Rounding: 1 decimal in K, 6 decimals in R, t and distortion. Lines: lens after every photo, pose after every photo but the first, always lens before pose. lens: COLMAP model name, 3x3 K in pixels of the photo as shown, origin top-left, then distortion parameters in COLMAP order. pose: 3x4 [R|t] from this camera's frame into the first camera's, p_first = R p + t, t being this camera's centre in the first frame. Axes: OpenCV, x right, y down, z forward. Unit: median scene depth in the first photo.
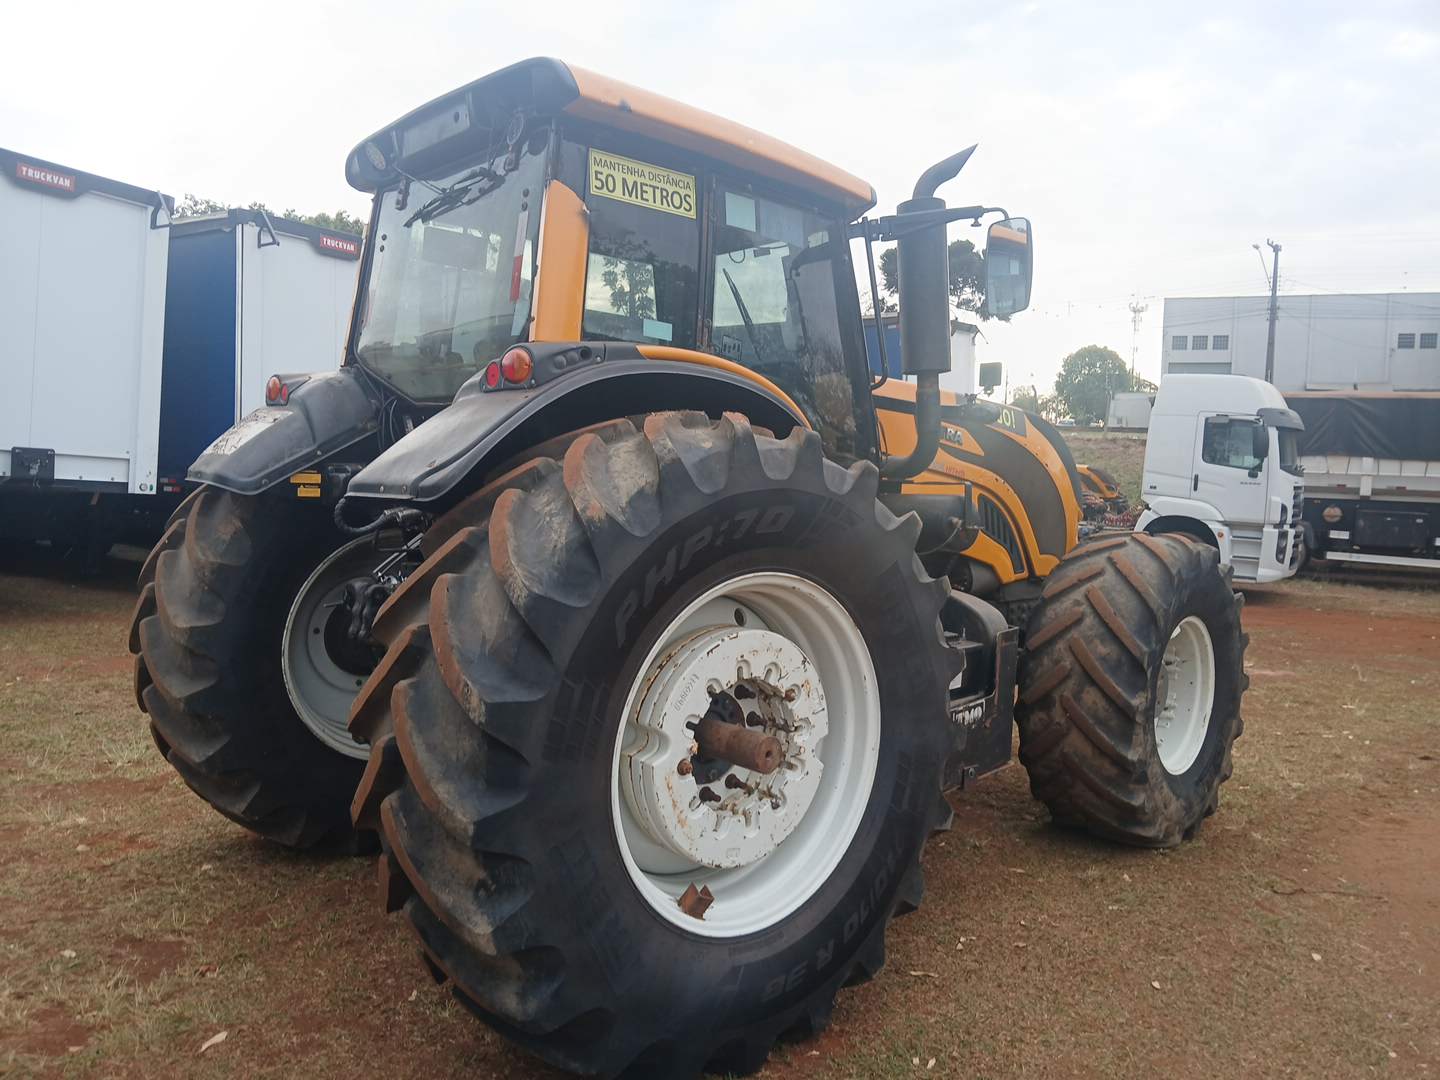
lens RADIAL K [[1097.2, 0, 719.9], [0, 1097.2, 540.9], [0, 0, 1]] dist [-0.007463, -0.011390]
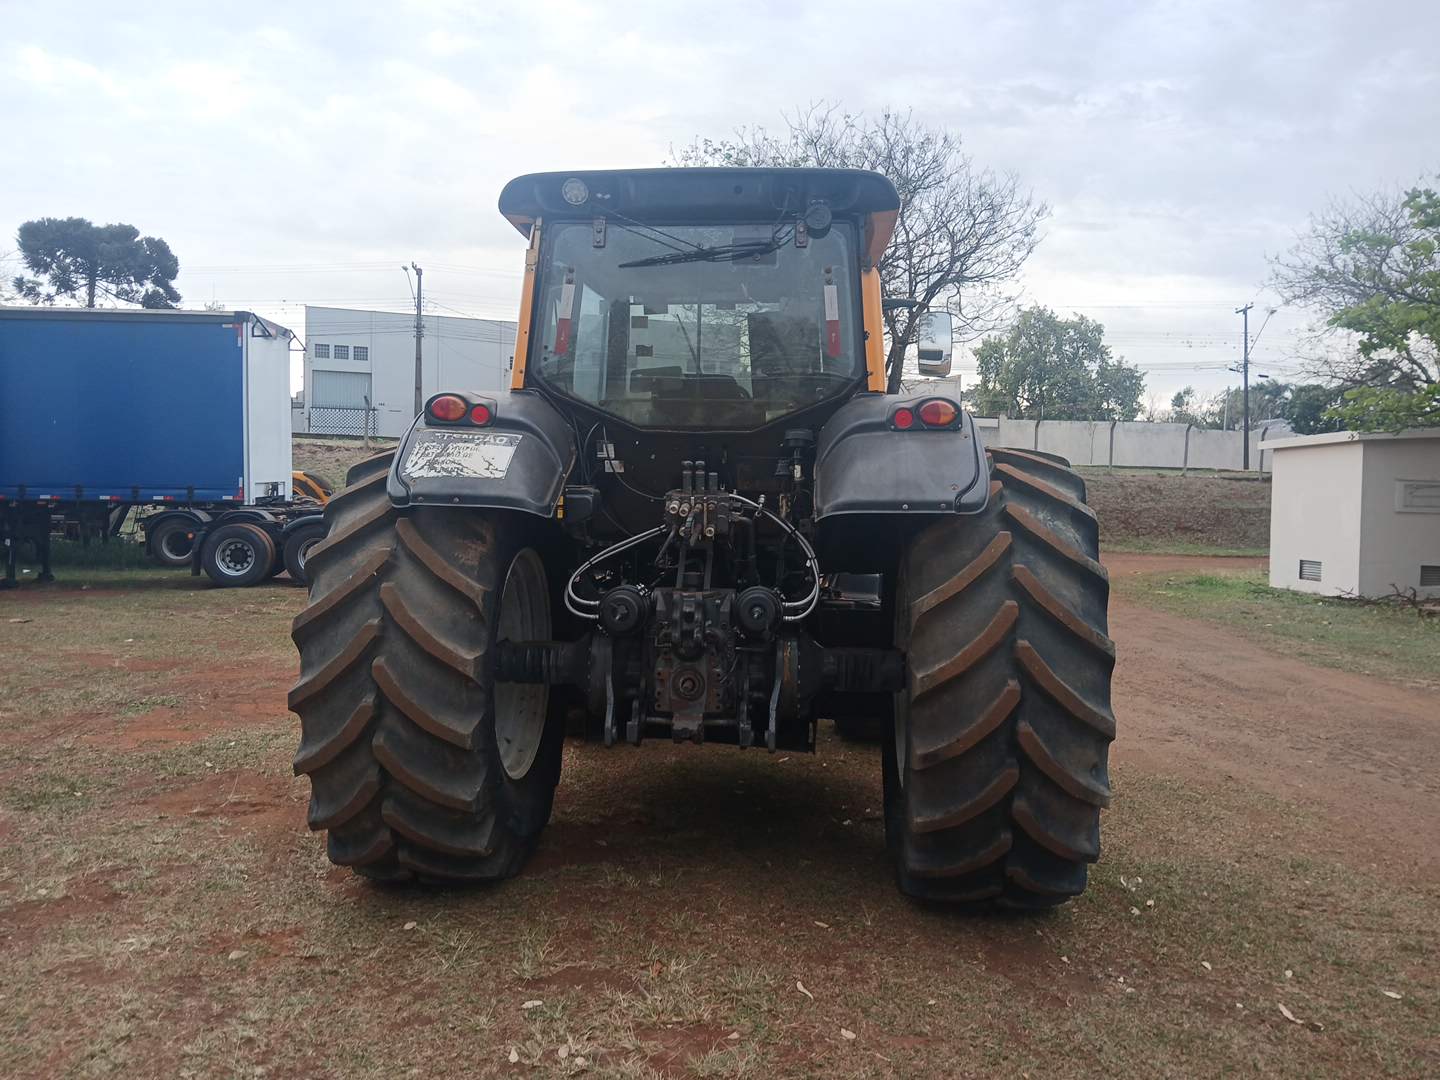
lens RADIAL K [[1097.2, 0, 740.7], [0, 1097.2, 526.4], [0, 0, 1]] dist [-0.007463, -0.011390]
pose [[0.706212, -0.034561, 0.707157, -0.091282], [0.046704, 0.998906, 0.002178, -0.002420], [-0.706459, 0.031489, 0.707053, 0.014903]]
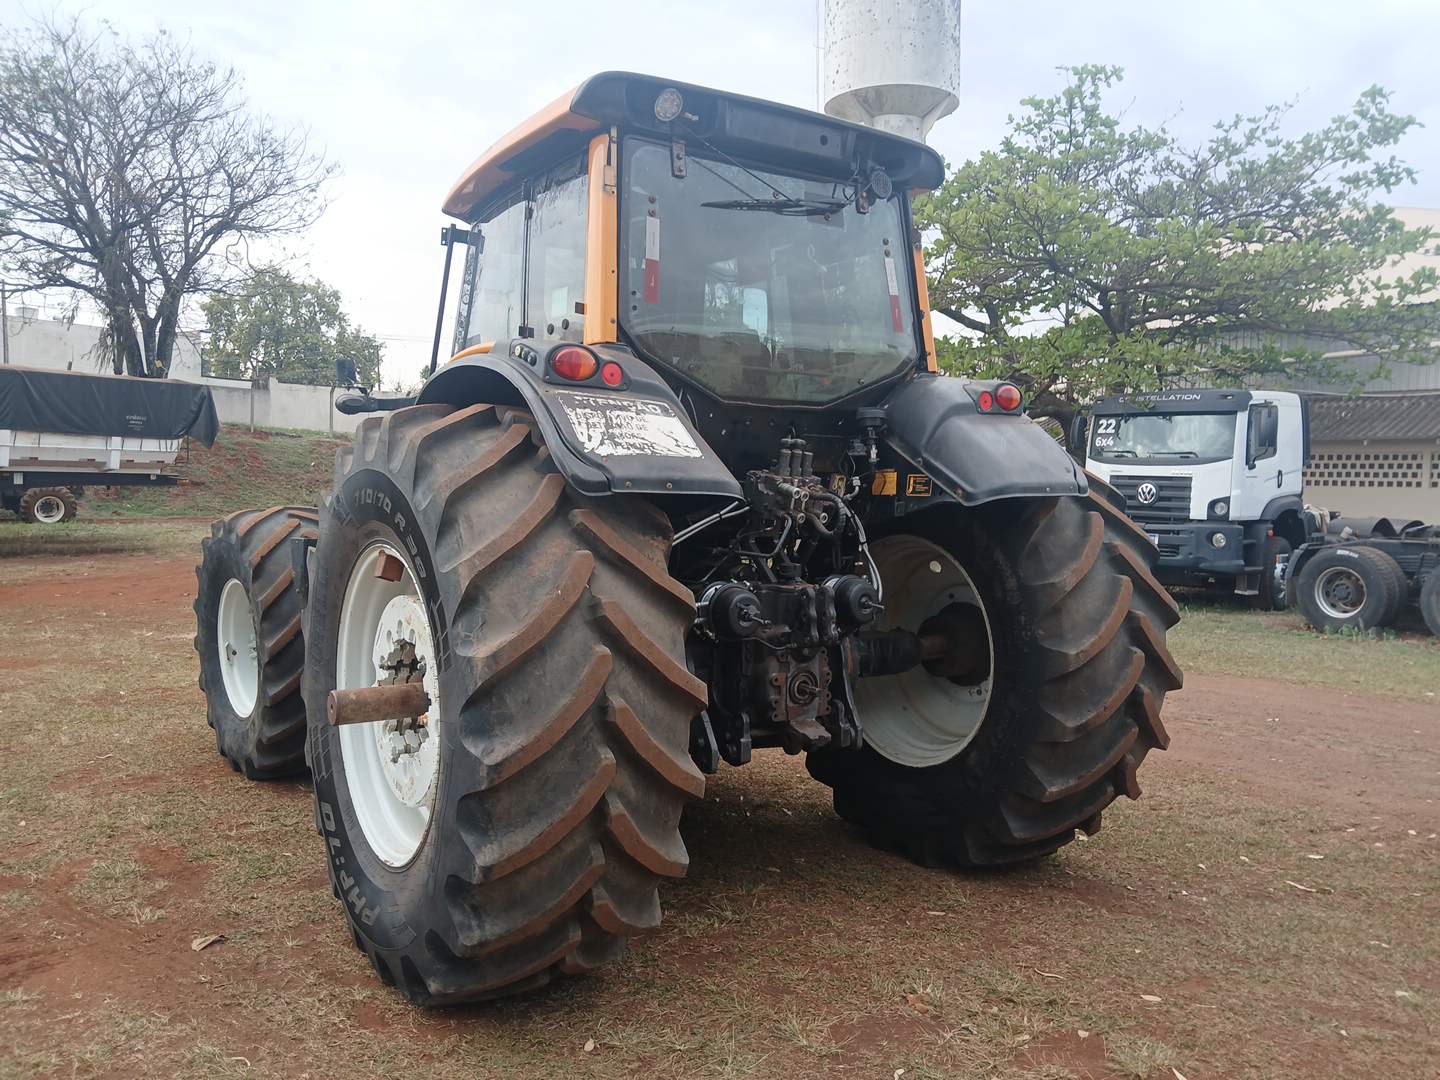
lens RADIAL K [[1097.2, 0, 710.6], [0, 1097.2, 540.1], [0, 0, 1]] dist [-0.007463, -0.011390]
pose [[0.143179, -0.080331, 0.986431, -0.112858], [0.046319, 0.996152, 0.074400, -0.007045], [-0.988612, 0.035038, 0.146349, 0.081393]]
